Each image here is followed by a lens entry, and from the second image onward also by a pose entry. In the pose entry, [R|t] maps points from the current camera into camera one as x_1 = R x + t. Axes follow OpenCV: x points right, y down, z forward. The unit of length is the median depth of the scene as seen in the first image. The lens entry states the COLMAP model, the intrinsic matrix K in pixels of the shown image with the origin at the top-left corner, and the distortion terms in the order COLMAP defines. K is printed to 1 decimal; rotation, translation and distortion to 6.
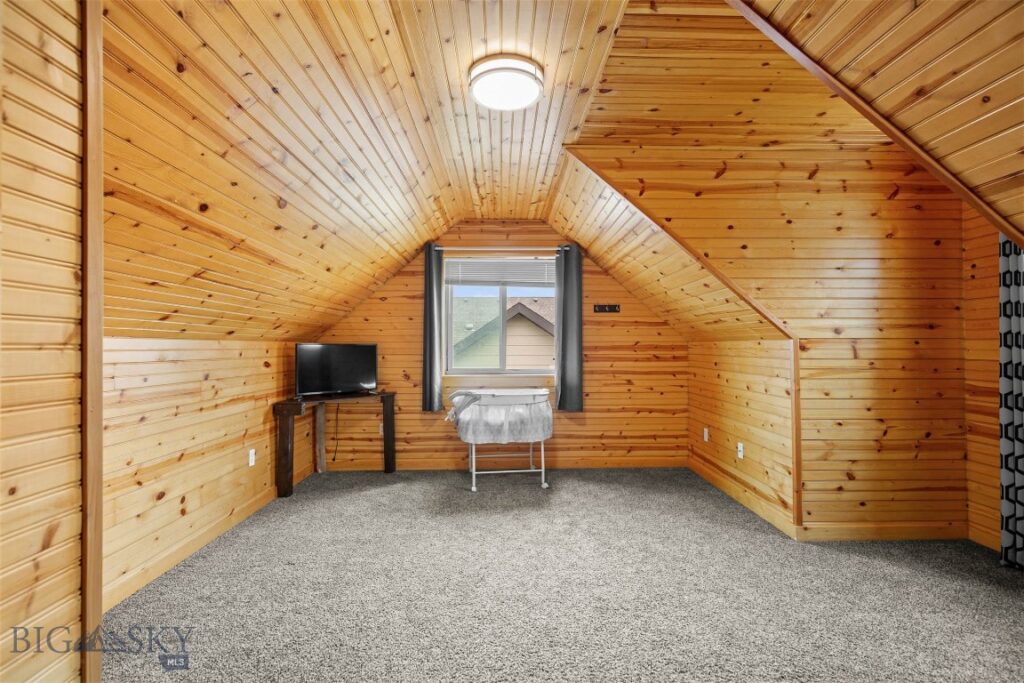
lens RADIAL K [[462.8, 0, 511.9], [0, 462.8, 342.8], [0, 0, 1]] dist [0.009271, -0.001281]
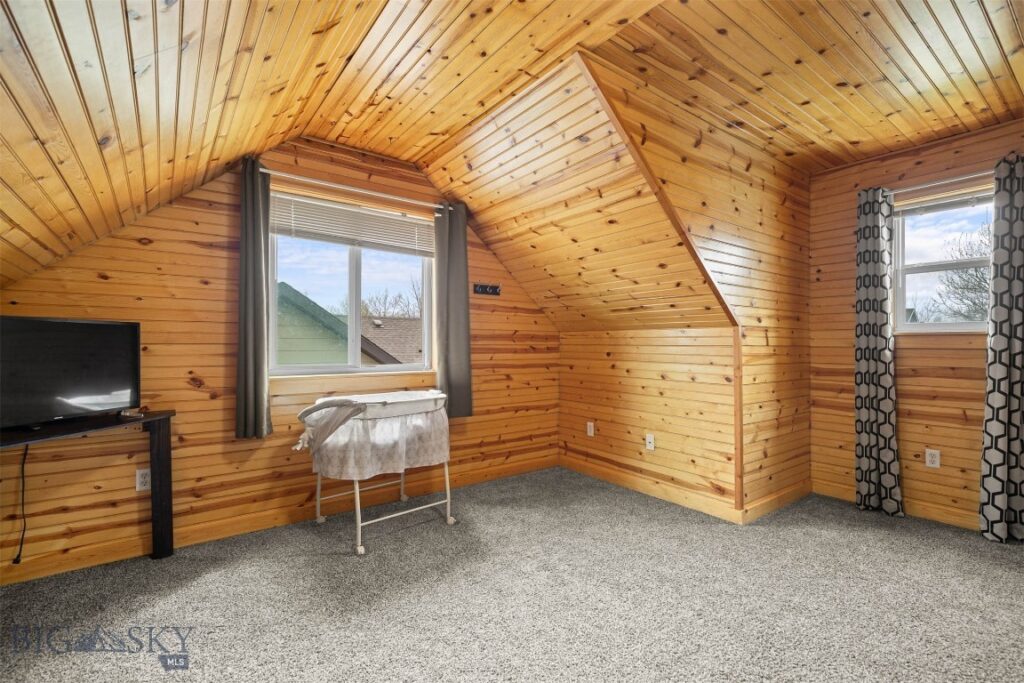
lens RADIAL K [[462.8, 0, 513.4], [0, 462.8, 345.3], [0, 0, 1]] dist [0.009271, -0.001281]
pose [[0.812066, 0.003326, 0.583556, -0.284847], [-0.008959, 0.999937, 0.006768, 0.023216], [-0.583497, -0.010724, 0.812045, 0.349854]]
